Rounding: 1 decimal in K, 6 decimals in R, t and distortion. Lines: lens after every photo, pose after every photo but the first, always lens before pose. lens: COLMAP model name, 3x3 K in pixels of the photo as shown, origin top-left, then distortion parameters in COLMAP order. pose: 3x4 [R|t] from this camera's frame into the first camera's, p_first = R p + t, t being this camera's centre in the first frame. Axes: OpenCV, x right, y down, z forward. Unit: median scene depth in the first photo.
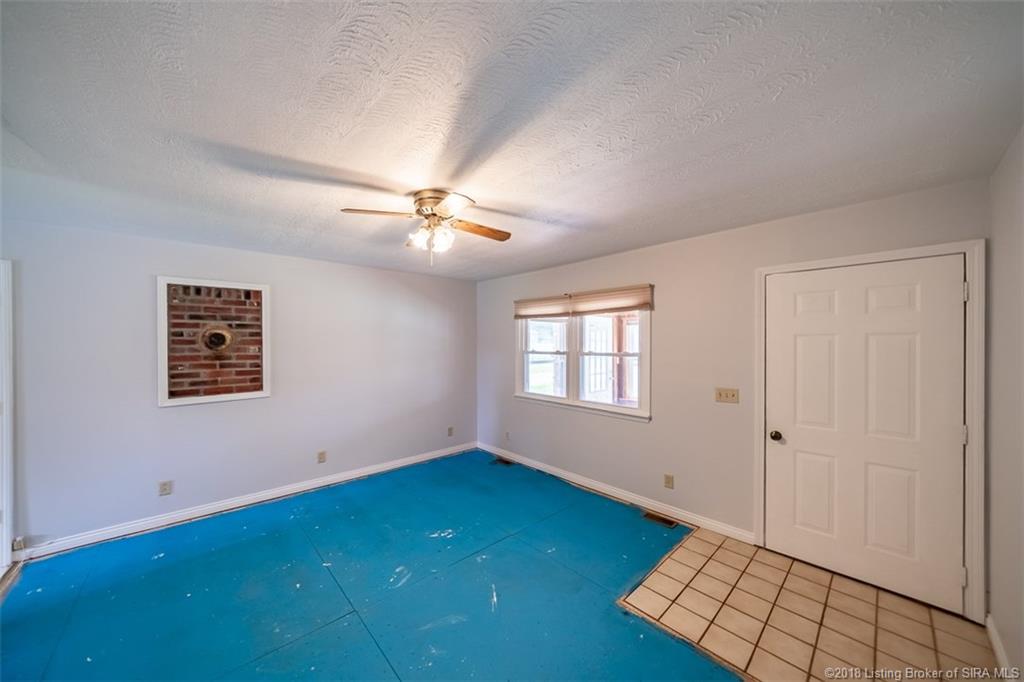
lens RADIAL K [[353.1, 0, 506.7], [0, 353.1, 343.7], [0, 0, 1]] dist [-0.001312, -0.000236]
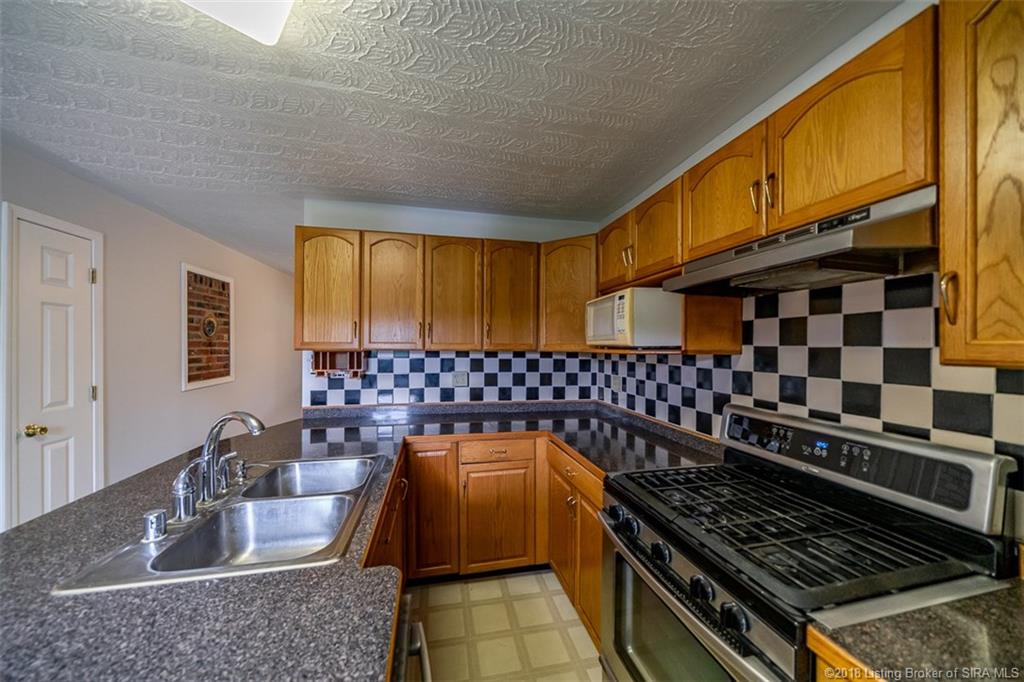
lens RADIAL K [[353.1, 0, 506.7], [0, 353.1, 343.7], [0, 0, 1]] dist [-0.001312, -0.000236]
pose [[0.499211, 0.009636, 0.866427, -1.288683], [-0.007319, 0.999949, -0.006904, 0.038715], [-0.866450, -0.002894, 0.499256, -0.294913]]
